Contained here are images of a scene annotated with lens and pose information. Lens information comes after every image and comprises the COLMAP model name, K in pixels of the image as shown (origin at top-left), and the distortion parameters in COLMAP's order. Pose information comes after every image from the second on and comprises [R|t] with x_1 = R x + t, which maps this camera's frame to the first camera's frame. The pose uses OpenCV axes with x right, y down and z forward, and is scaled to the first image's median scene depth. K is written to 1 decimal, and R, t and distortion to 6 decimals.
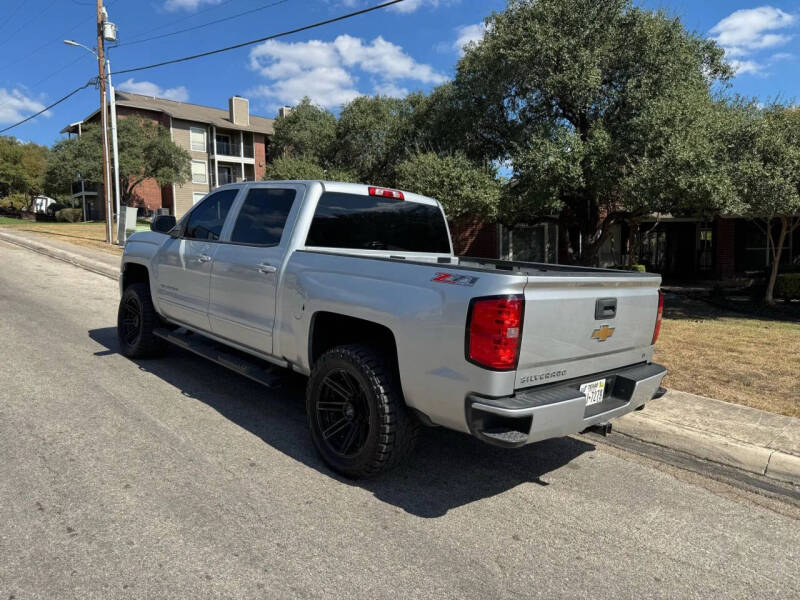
lens RADIAL K [[561.6, 0, 390.3], [0, 561.6, 303.0], [0, 0, 1]] dist [0.034253, -0.039268]
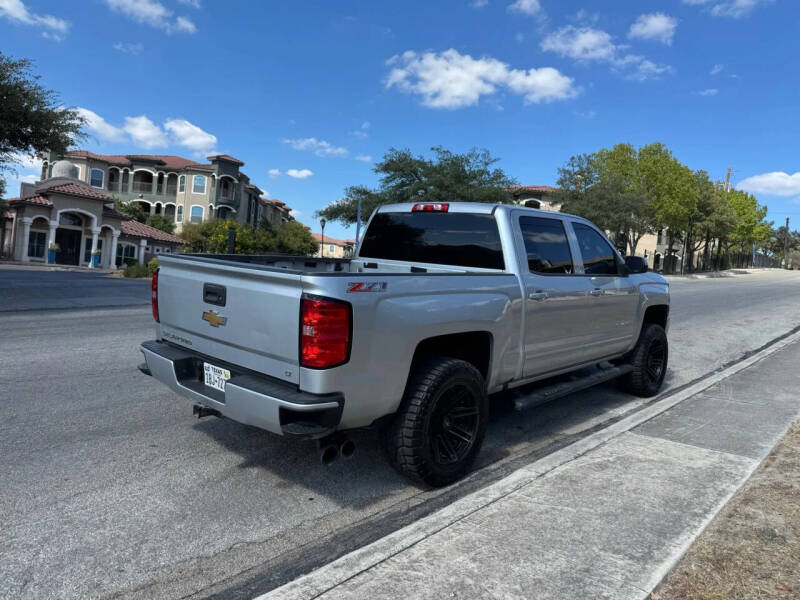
lens RADIAL K [[555.9, 0, 399.7], [0, 555.9, 311.7], [0, 0, 1]] dist [0.046931, -0.101400]
pose [[0.079836, 0.060226, -0.994987, 1.015151], [-0.168303, 0.984657, 0.046097, -0.045077], [0.982497, 0.163779, 0.088747, 0.889485]]
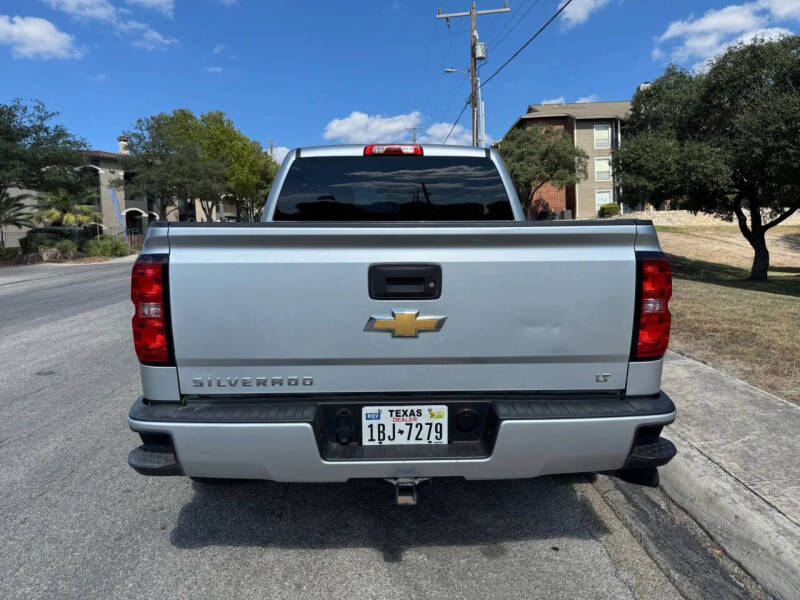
lens RADIAL K [[561.0, 0, 400.0], [0, 561.0, 300.0], [0, 0, 1]] dist [0.039501, -0.046416]
pose [[0.748708, 0.016007, -0.662706, 0.542659], [-0.021745, 0.999763, -0.000419, 0.020837], [0.662543, 0.014724, 0.748879, 0.404044]]
